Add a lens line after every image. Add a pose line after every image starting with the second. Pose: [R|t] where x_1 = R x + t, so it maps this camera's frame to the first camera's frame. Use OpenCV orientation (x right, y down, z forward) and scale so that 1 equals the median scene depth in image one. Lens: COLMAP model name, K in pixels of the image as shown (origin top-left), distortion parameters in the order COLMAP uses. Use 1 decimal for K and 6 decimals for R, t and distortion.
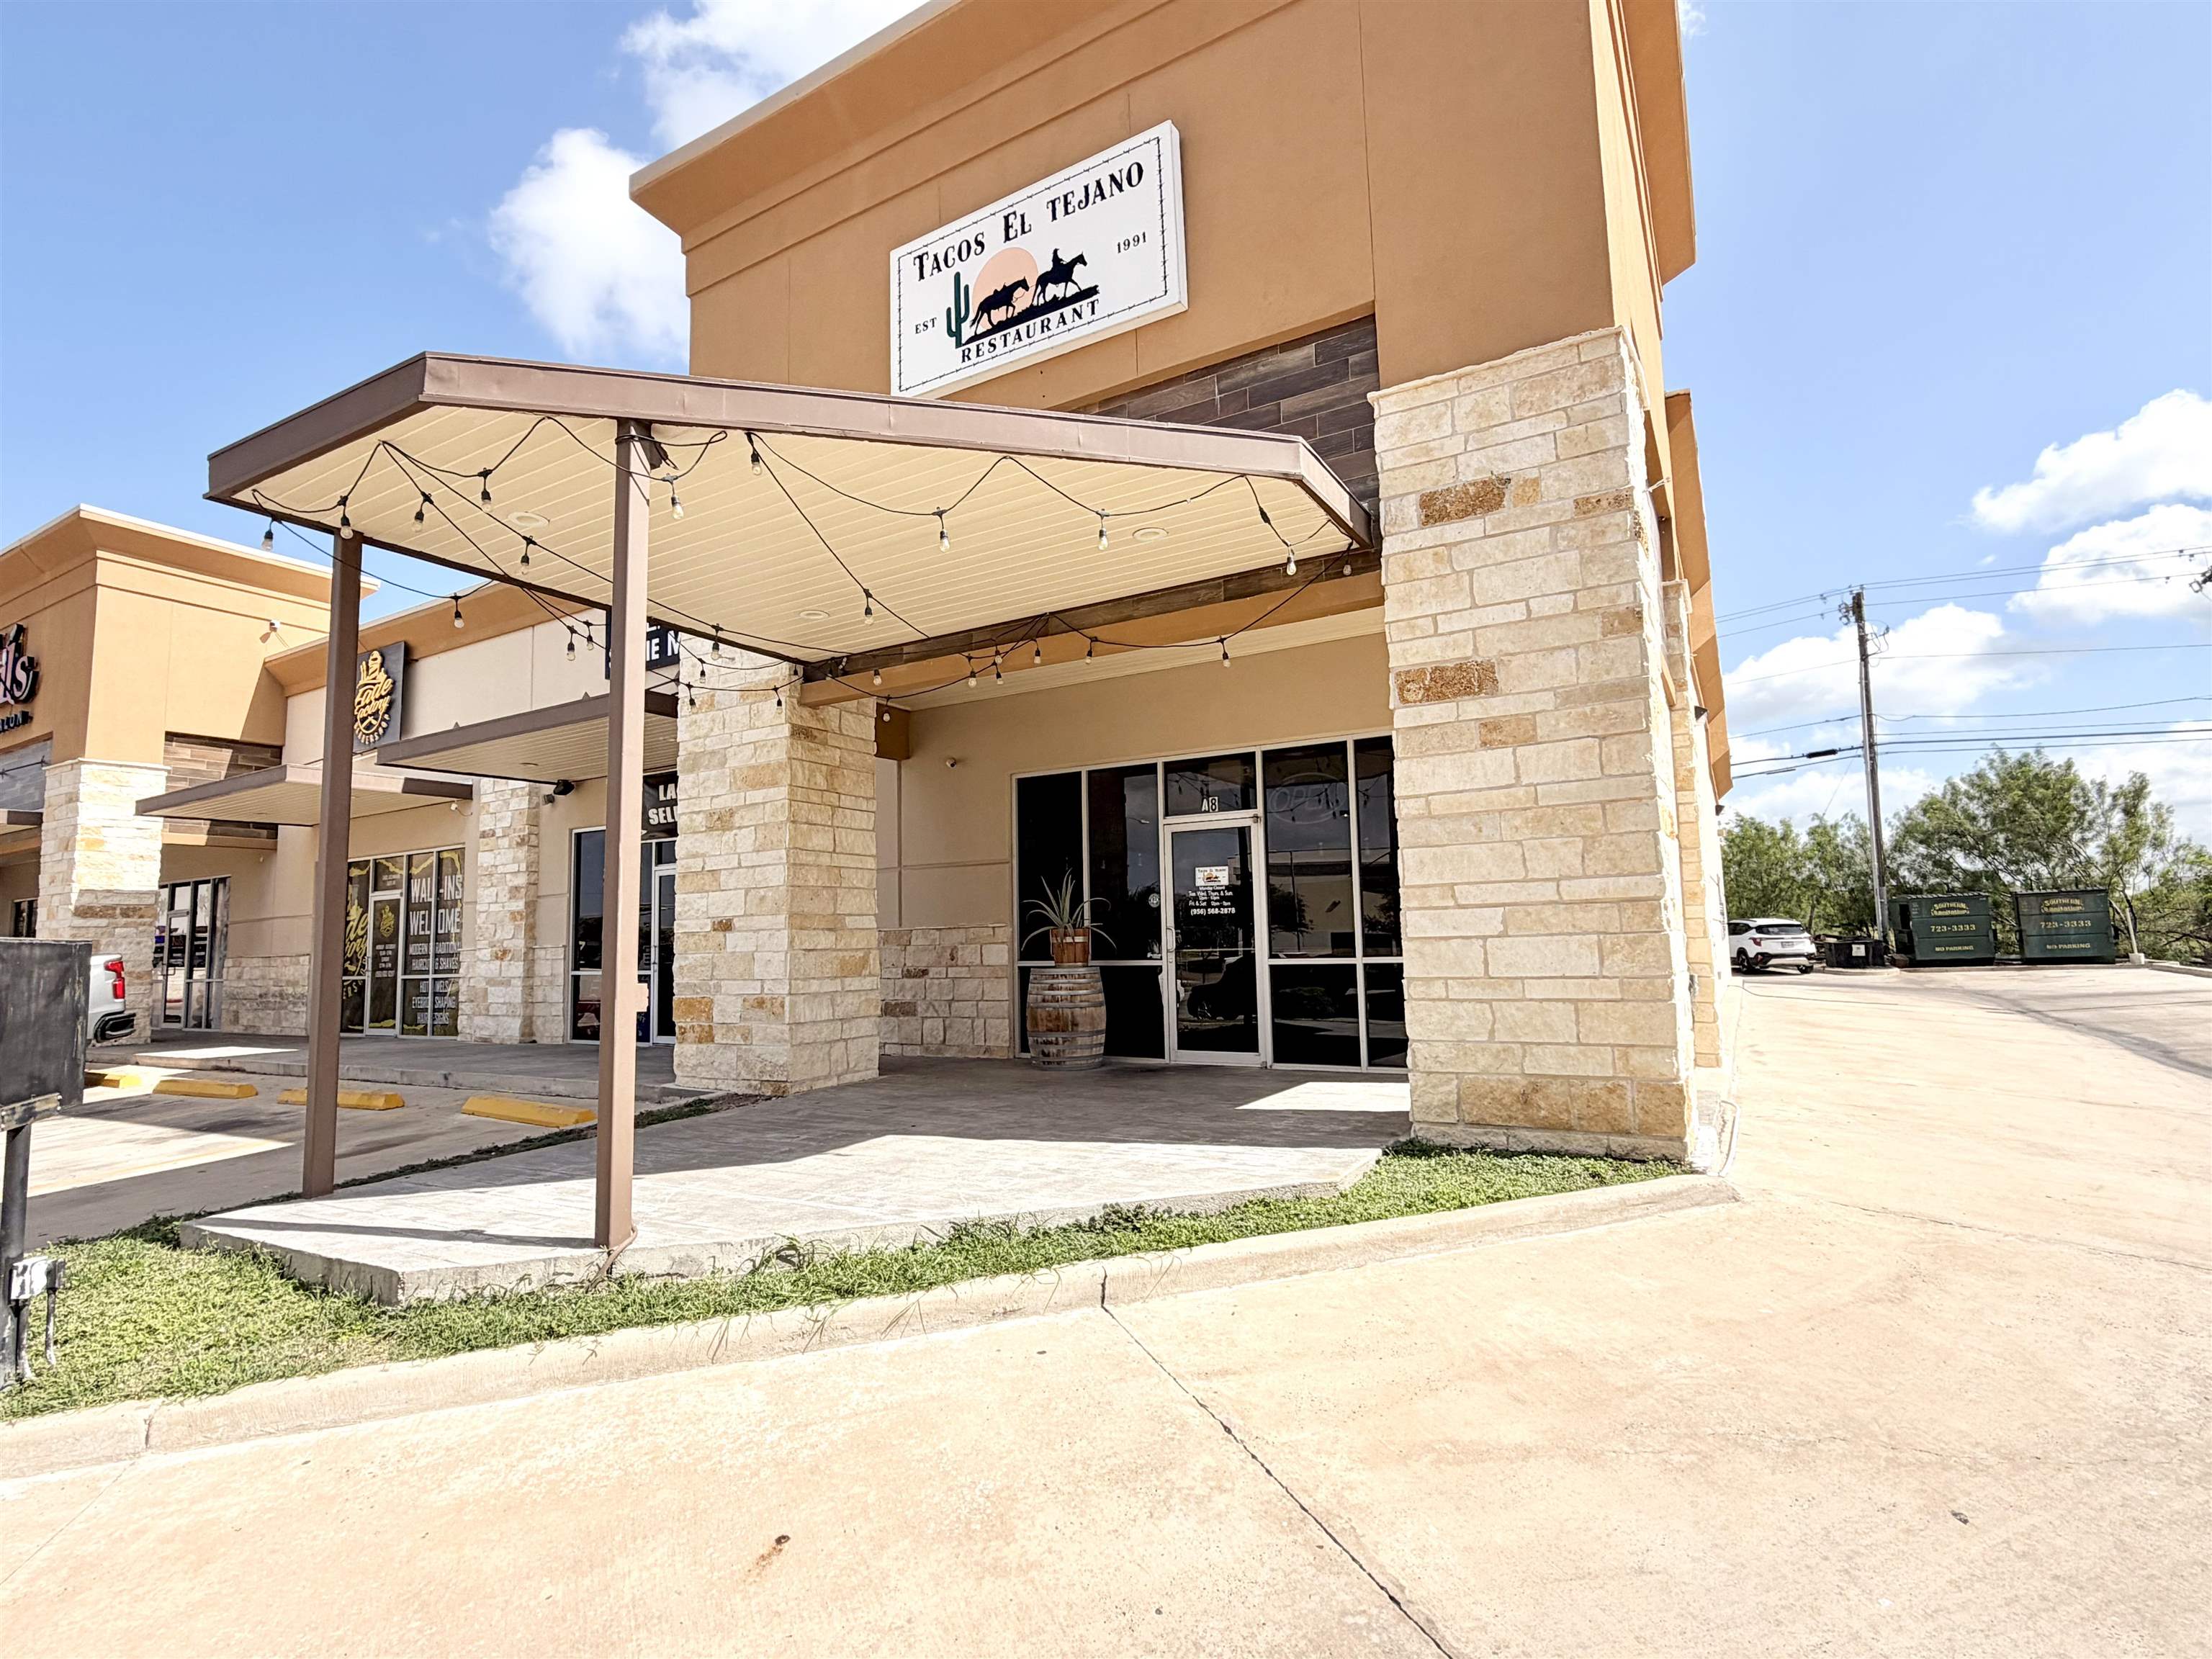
lens RADIAL K [[1087.4, 0, 1090.4], [0, 1087.4, 826.6], [0, 0, 1]] dist [-0.001834, 0.001505]
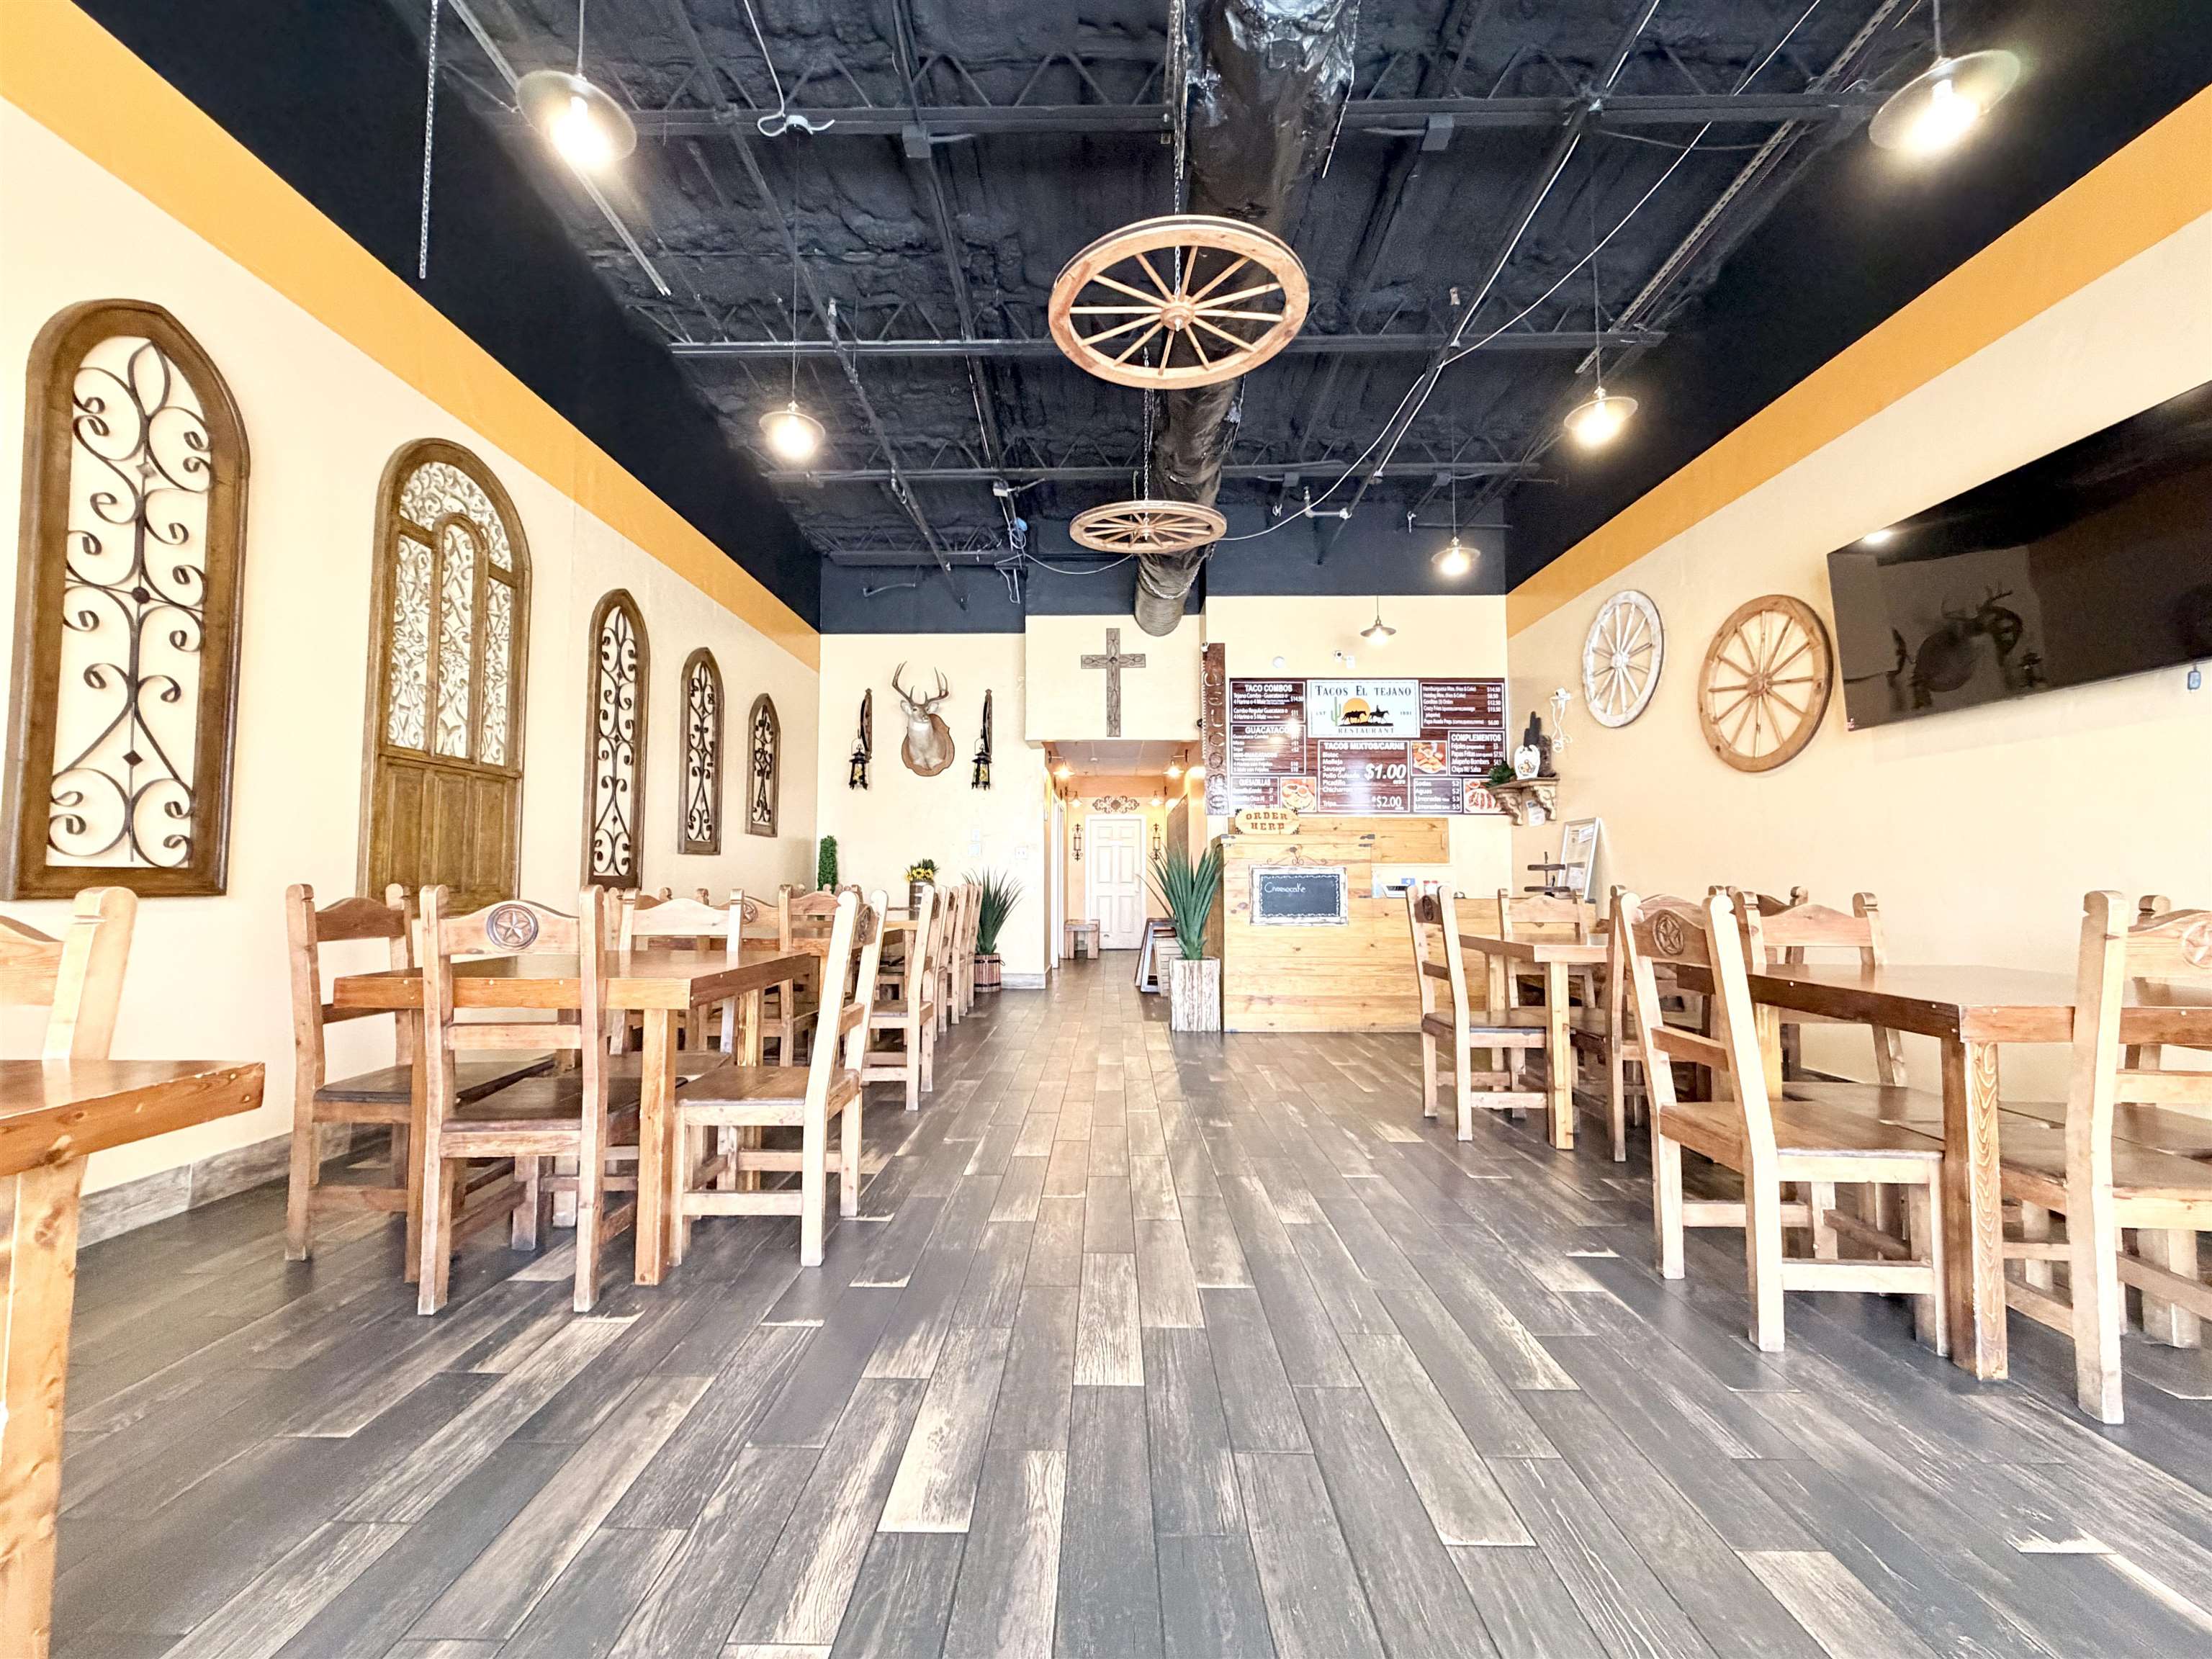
lens RADIAL K [[882.6, 0, 1097.5], [0, 882.6, 832.8], [0, 0, 1]] dist [0.000104, 0.000024]
pose [[0.859018, 0.057640, 0.508690, -1.623414], [-0.068514, 0.997647, 0.002656, -0.112144], [-0.507340, -0.037134, 0.860945, -0.610829]]
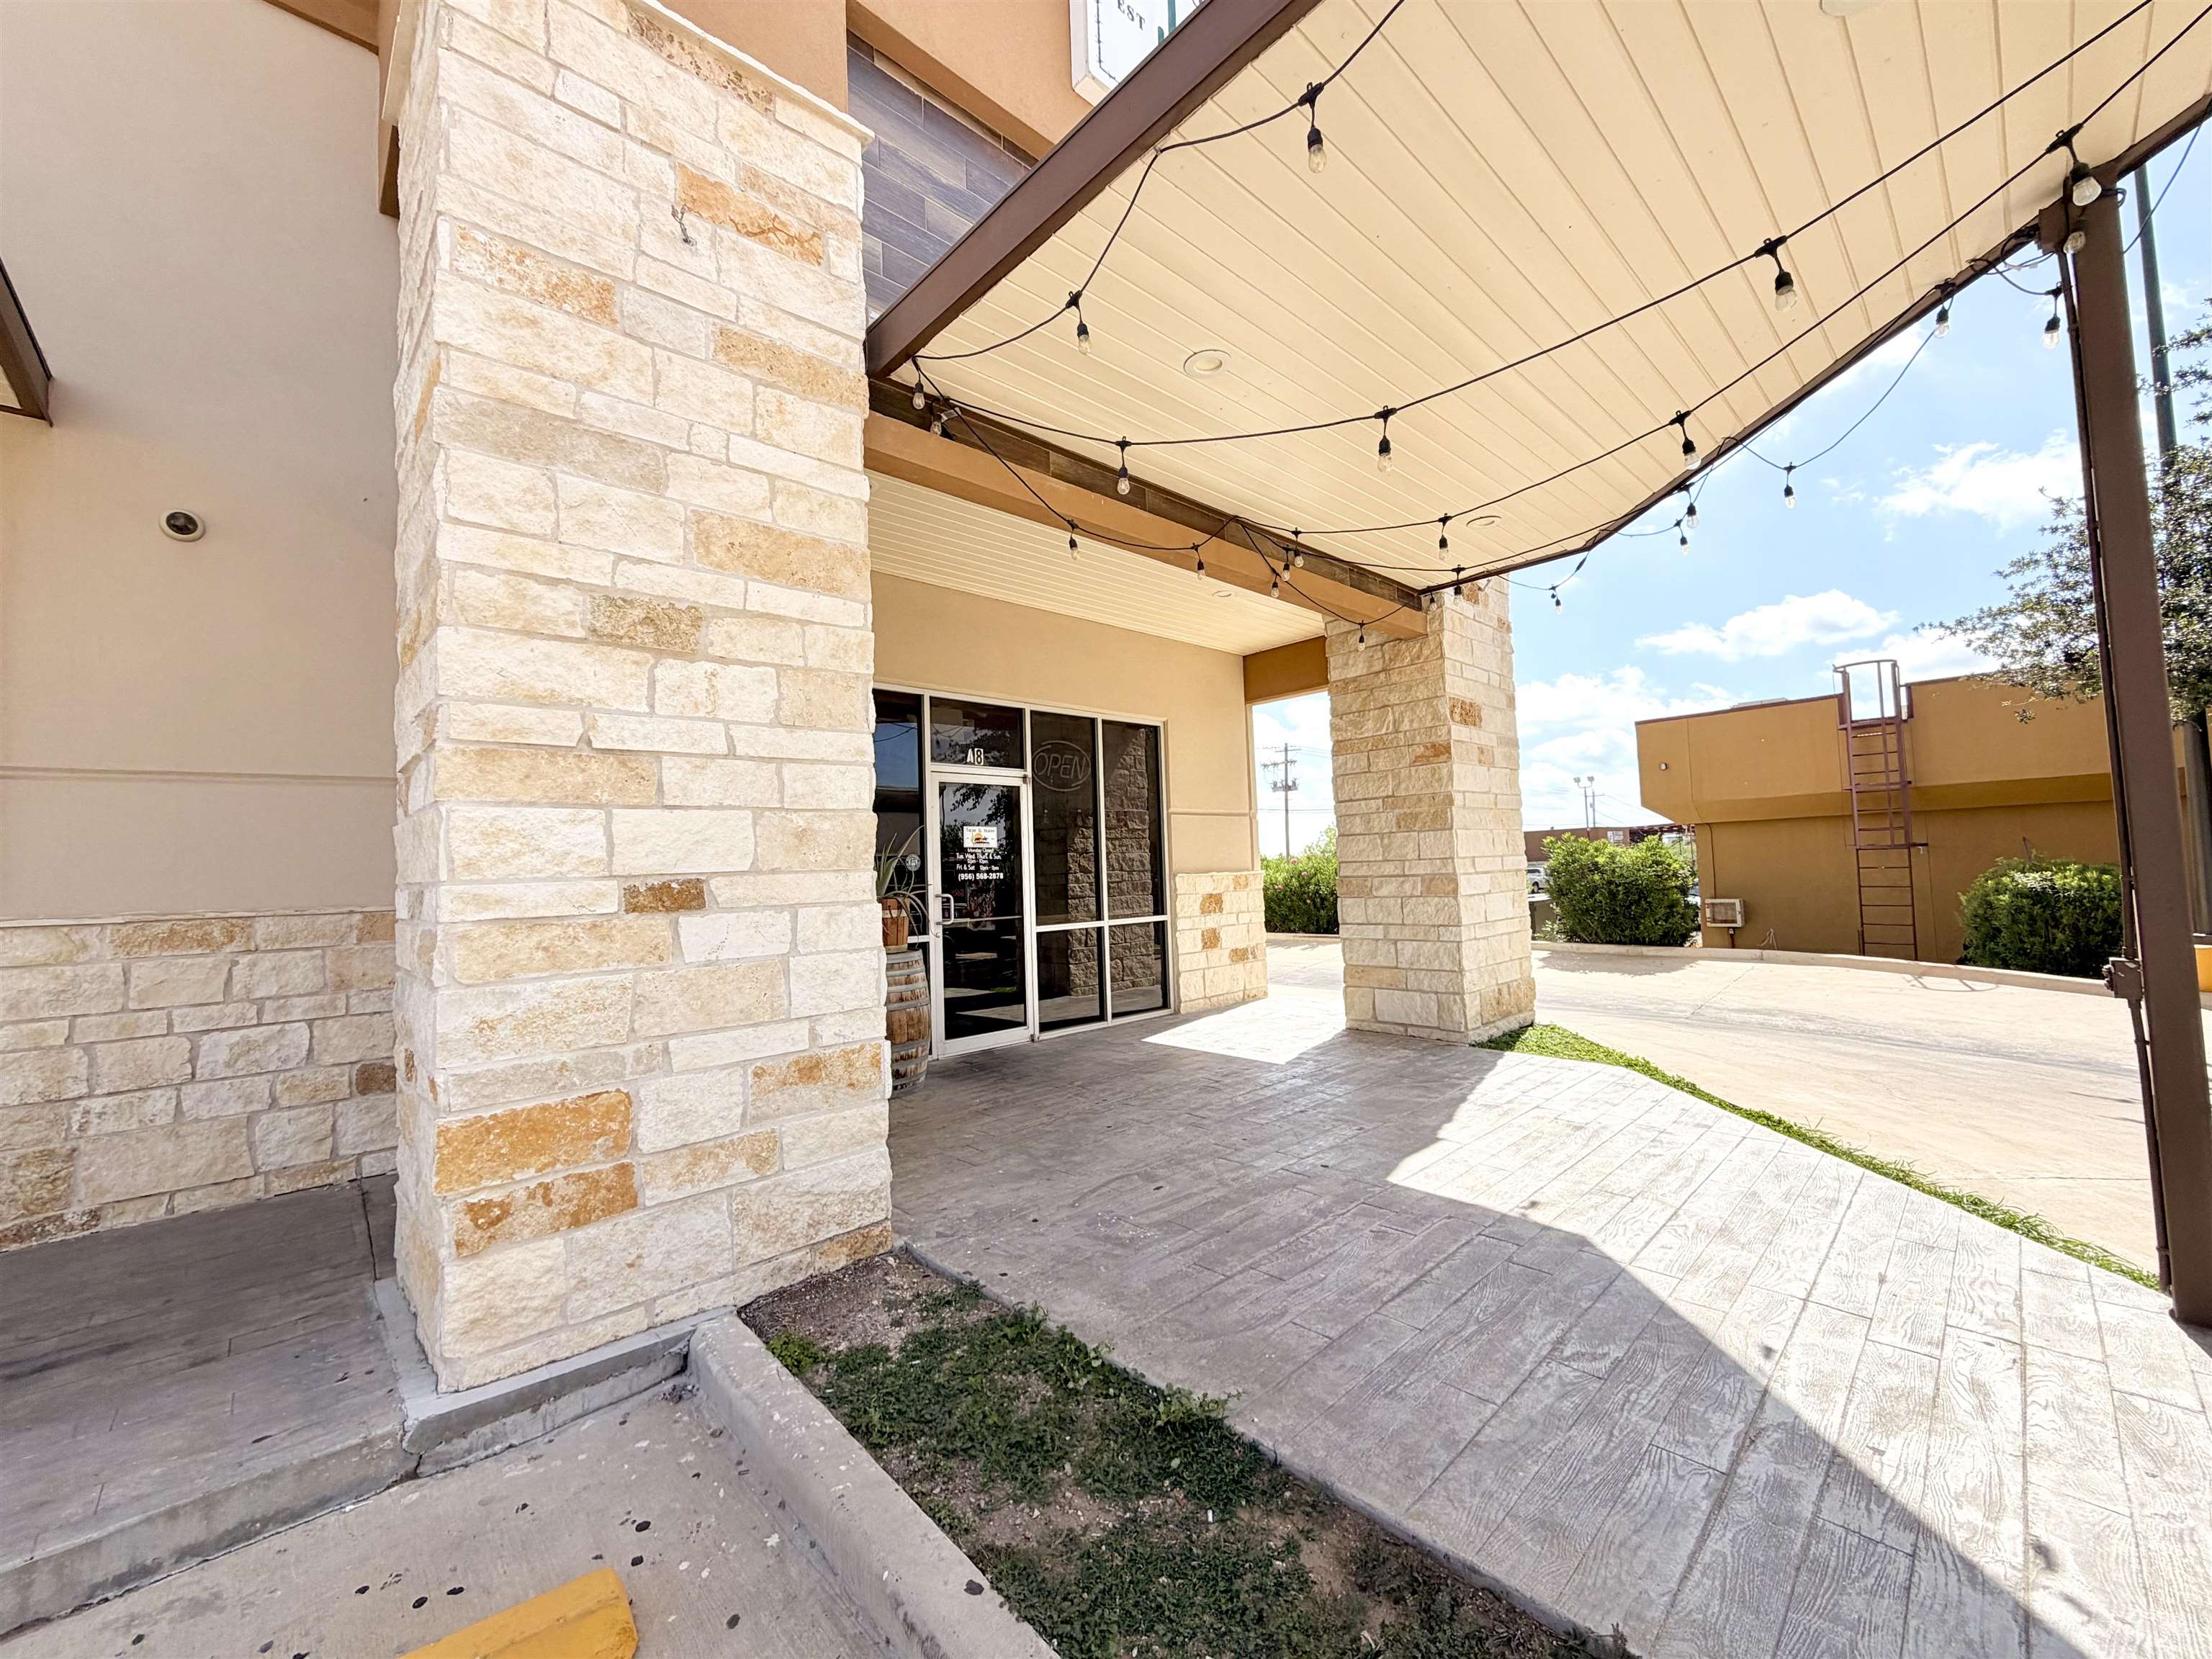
lens RADIAL K [[882.6, 0, 1082.0], [0, 882.6, 825.1], [0, 0, 1]] dist [0.000104, 0.000024]
pose [[0.284838, 0.067439, 0.956200, -0.599016], [-0.074362, 0.996071, -0.048099, 0.069591], [-0.955687, -0.057404, 0.288734, 0.767282]]
